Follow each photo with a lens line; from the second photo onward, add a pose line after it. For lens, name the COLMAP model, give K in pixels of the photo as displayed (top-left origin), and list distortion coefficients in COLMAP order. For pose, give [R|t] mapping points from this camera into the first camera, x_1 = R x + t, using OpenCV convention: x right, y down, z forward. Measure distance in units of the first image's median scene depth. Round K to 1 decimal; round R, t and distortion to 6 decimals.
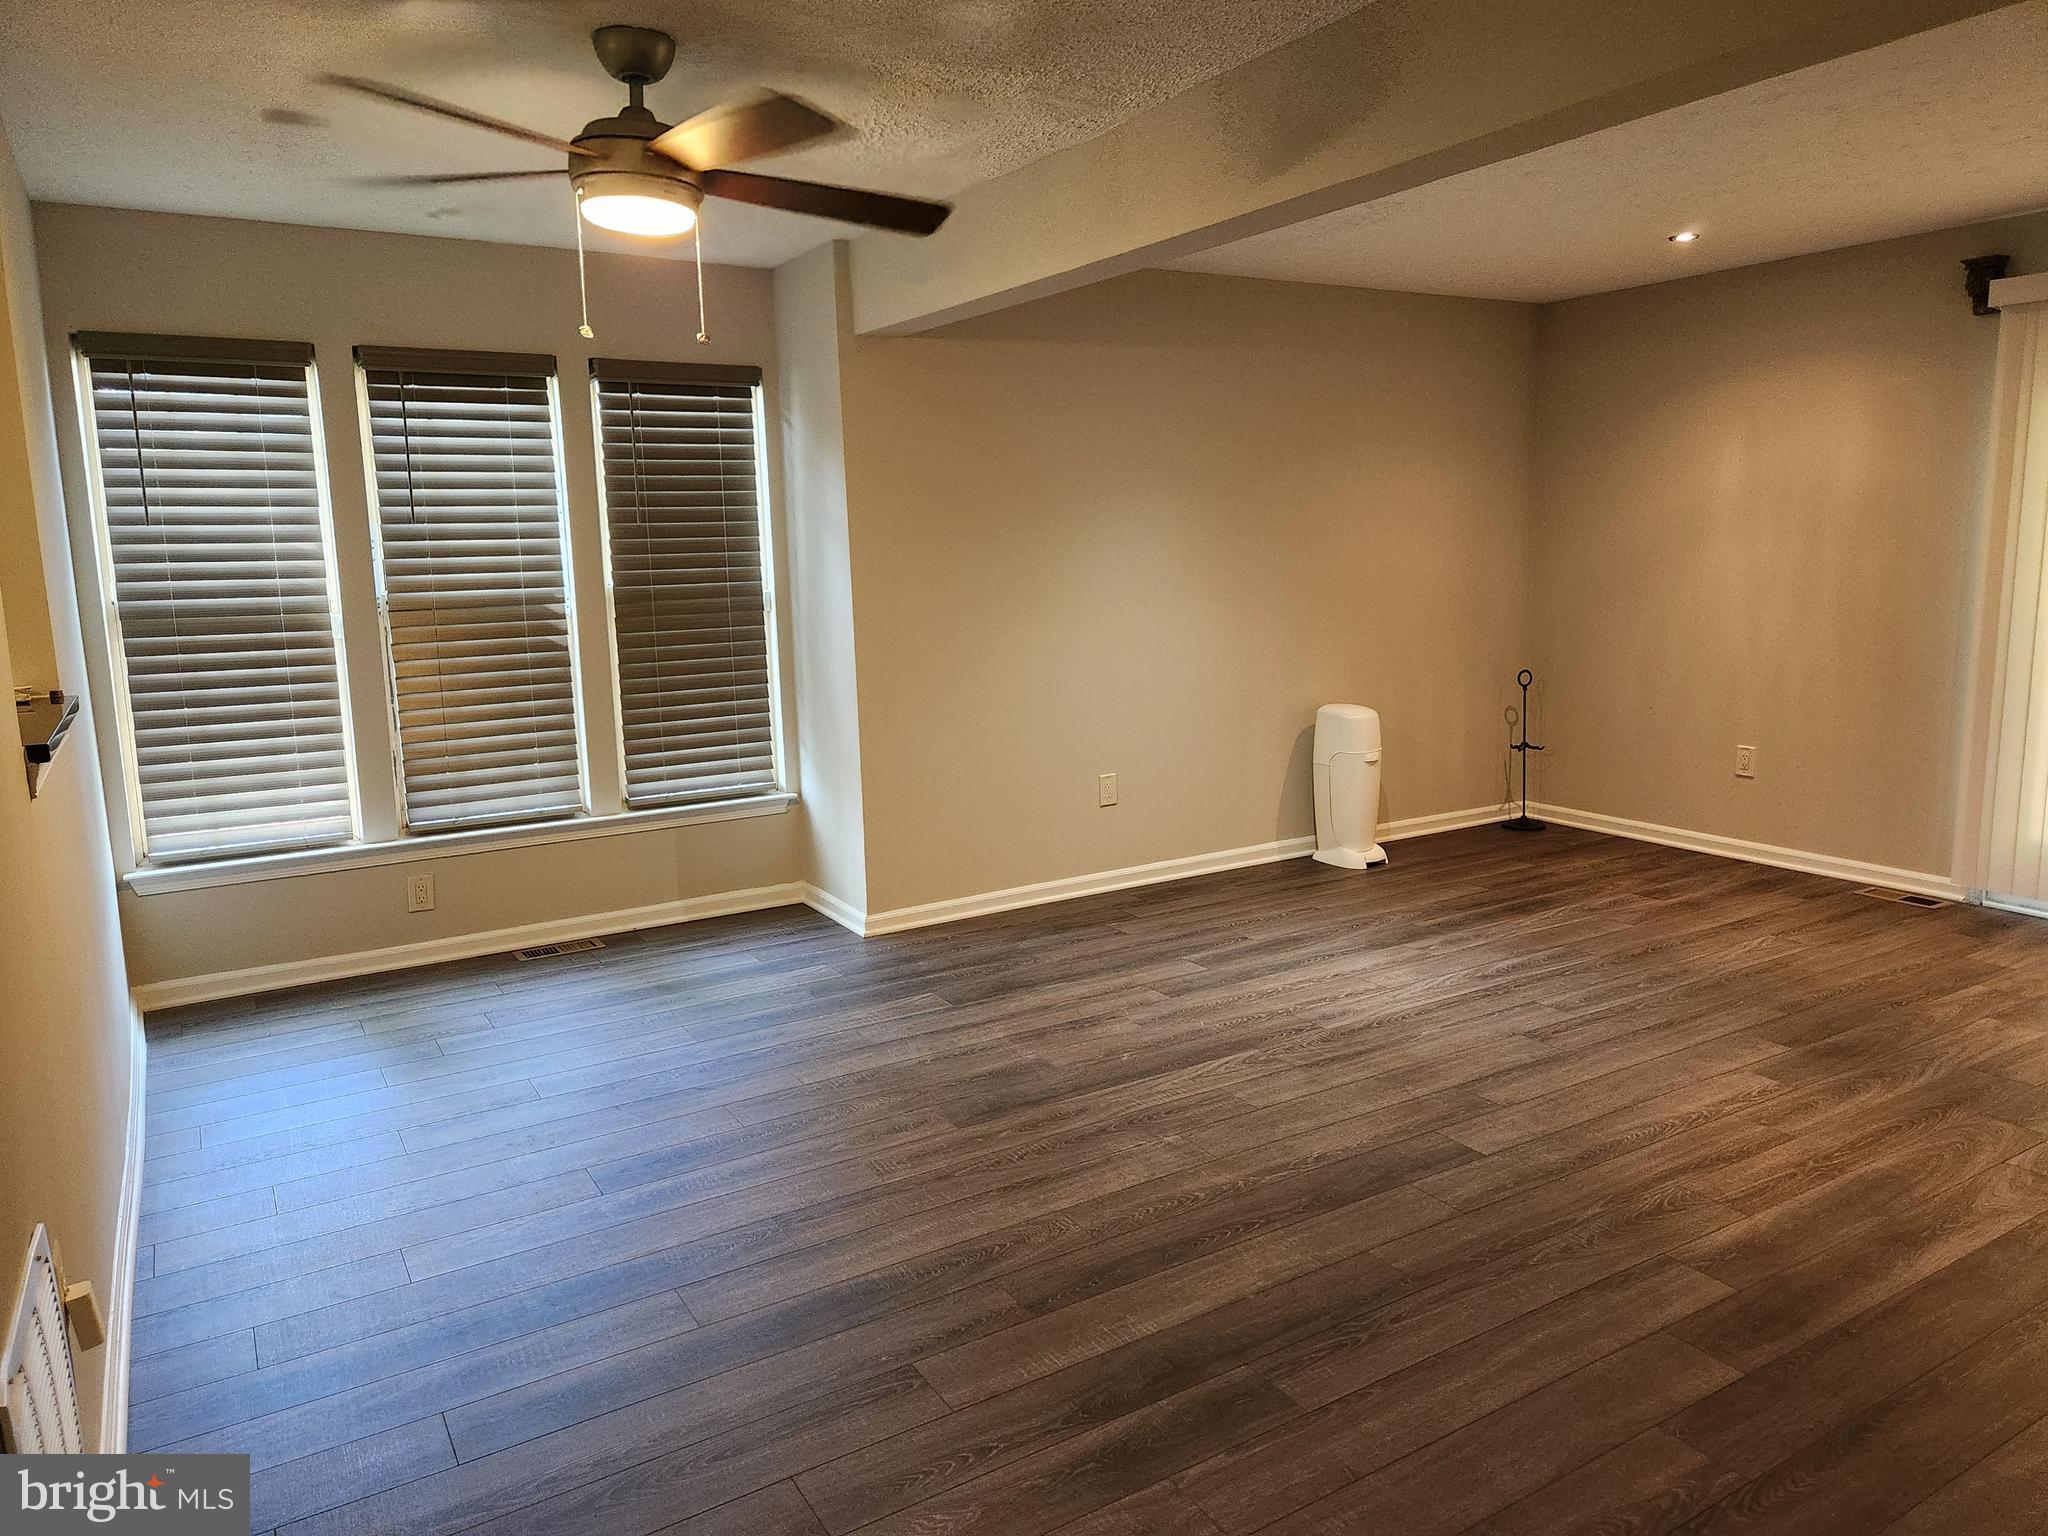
lens RADIAL K [[1393.9, 0, 1024.0], [0, 1393.9, 768.0], [0, 0, 1]] dist [0.044794, -0.038081]
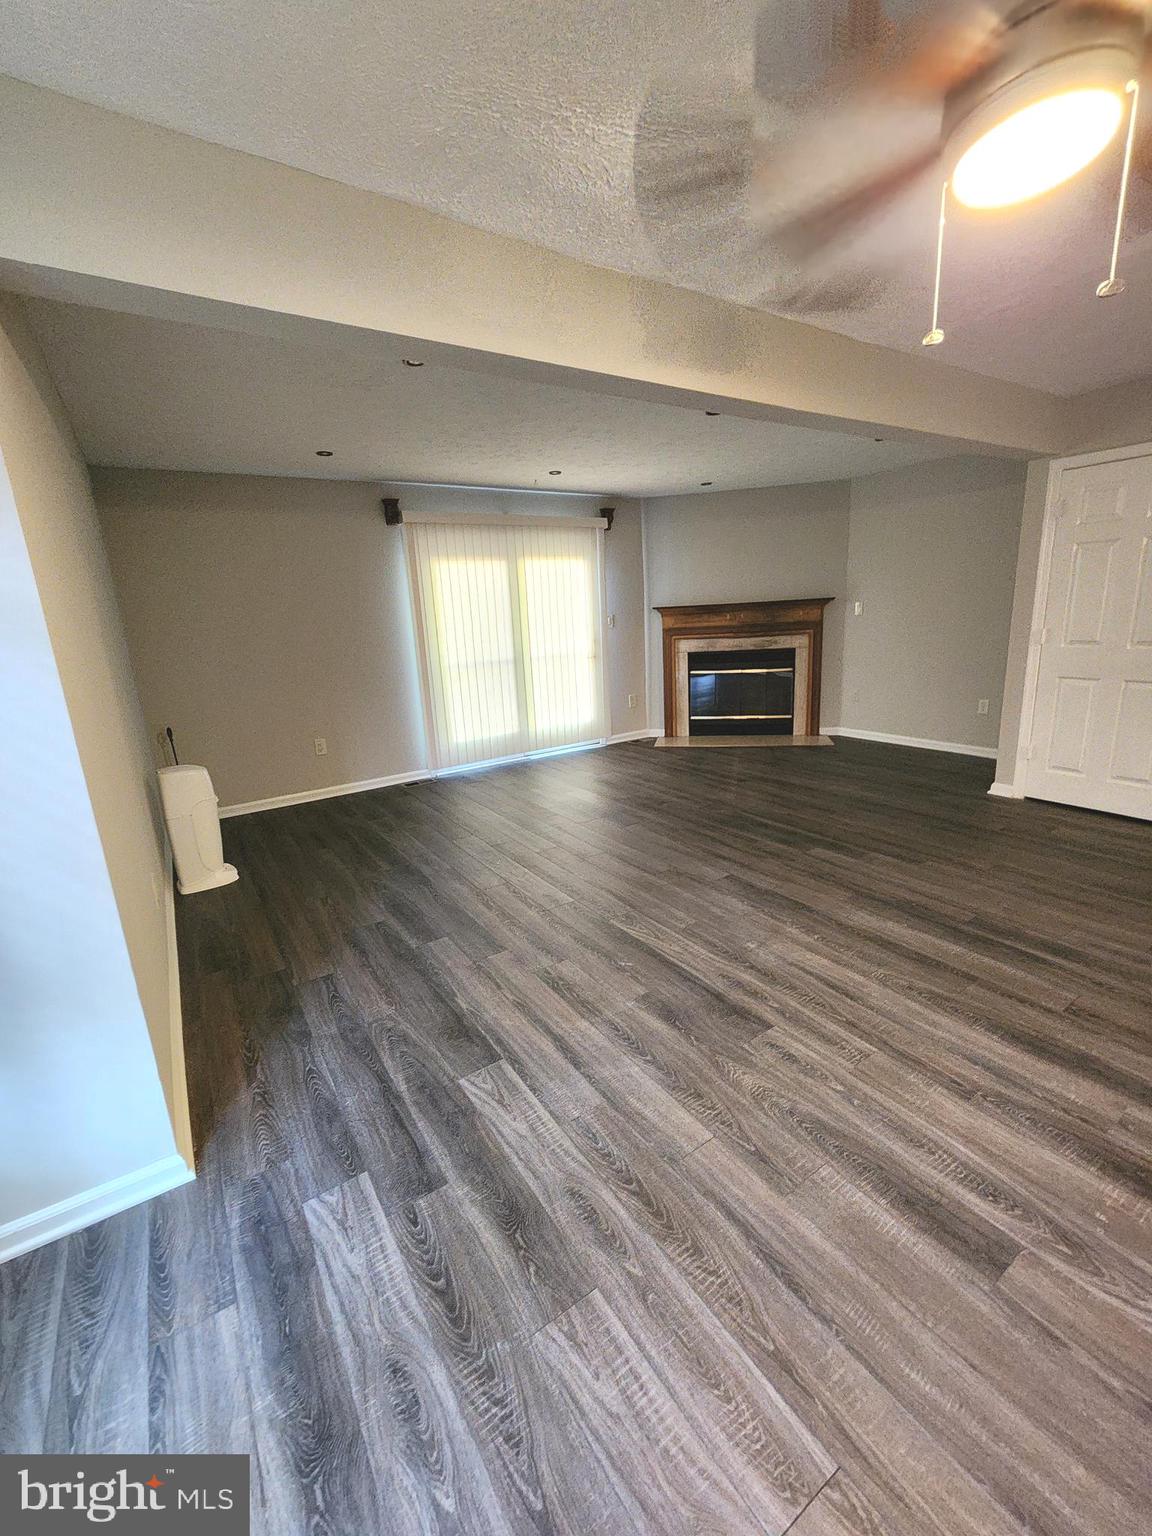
lens RADIAL K [[620.6, 0, 576.0], [0, 620.6, 768.0], [0, 0, 1]] dist [0.001411, 0.000078]
pose [[-0.042621, -0.225724, 0.973259, -0.550518], [0.213320, 0.949624, 0.229584, -0.161922], [-0.976052, 0.217401, 0.007677, 1.067153]]
